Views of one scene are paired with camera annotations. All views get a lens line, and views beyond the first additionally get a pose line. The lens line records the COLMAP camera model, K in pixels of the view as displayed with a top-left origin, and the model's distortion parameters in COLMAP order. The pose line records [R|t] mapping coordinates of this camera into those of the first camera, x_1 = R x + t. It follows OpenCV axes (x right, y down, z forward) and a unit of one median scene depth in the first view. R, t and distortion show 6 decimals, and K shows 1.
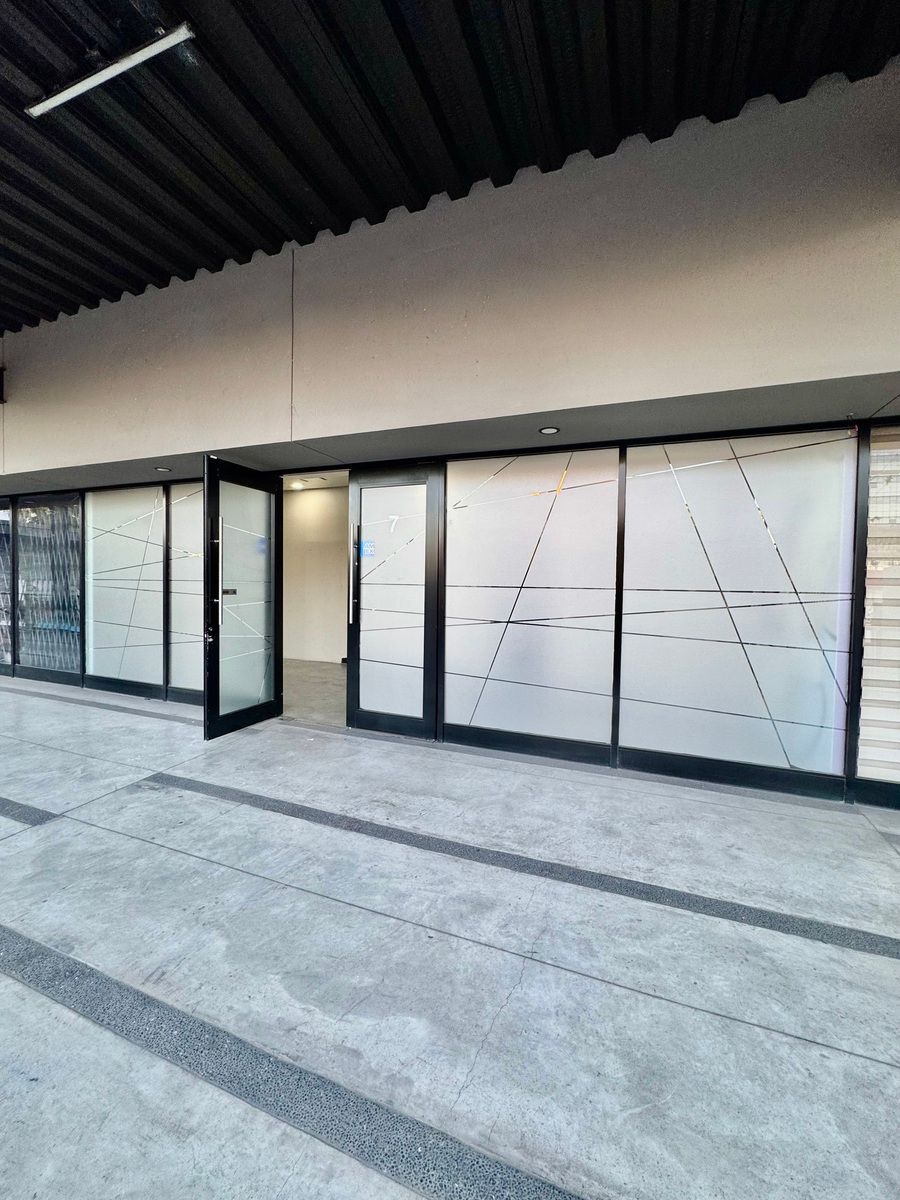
lens RADIAL K [[482.9, 0, 453.4], [0, 482.9, 601.0], [0, 0, 1]] dist [0.000583, -0.000088]
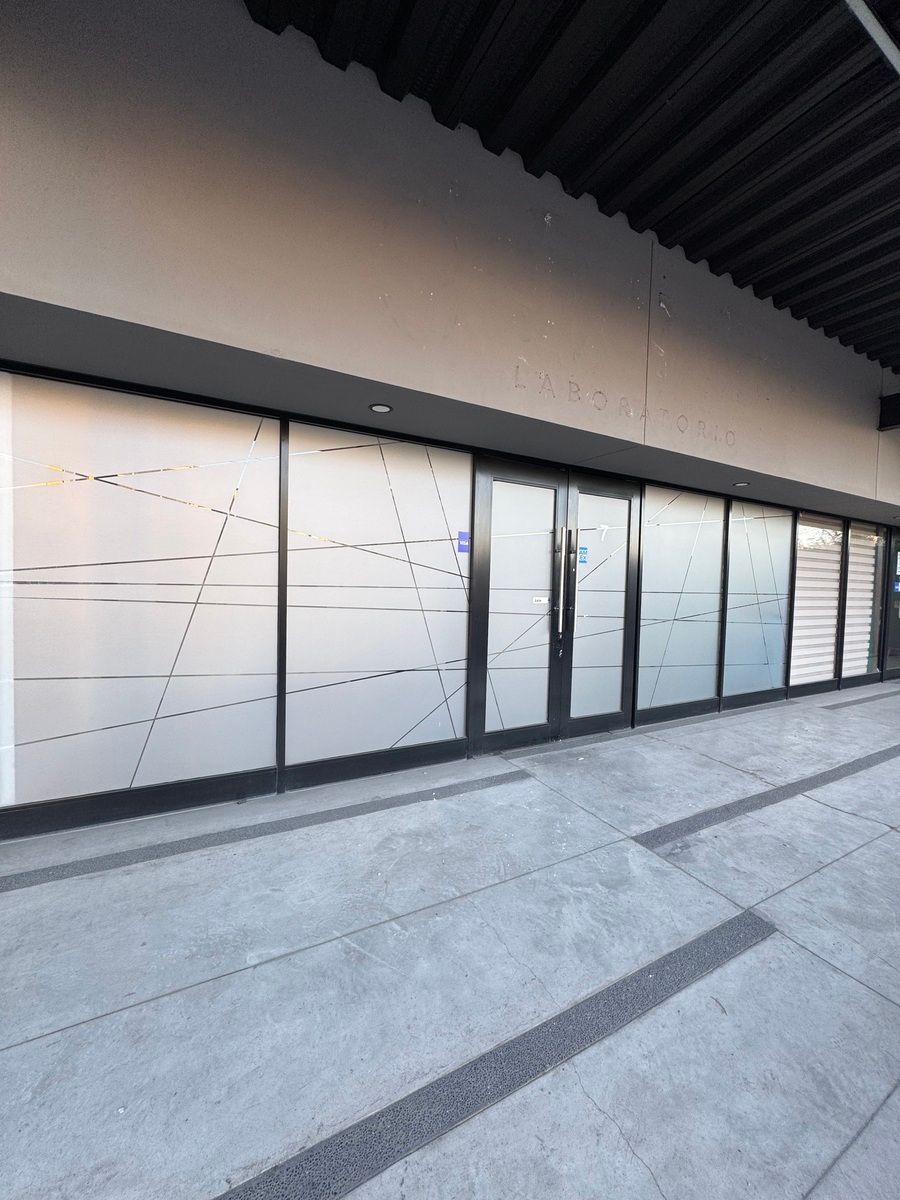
lens RADIAL K [[480.6, 0, 448.9], [0, 480.6, 596.8], [0, 0, 1]] dist [-0.002662, -0.000287]
pose [[0.630632, -0.030246, 0.775493, -1.428773], [0.008656, 0.999452, 0.031942, -0.072238], [-0.776034, -0.013431, 0.630548, 0.753267]]
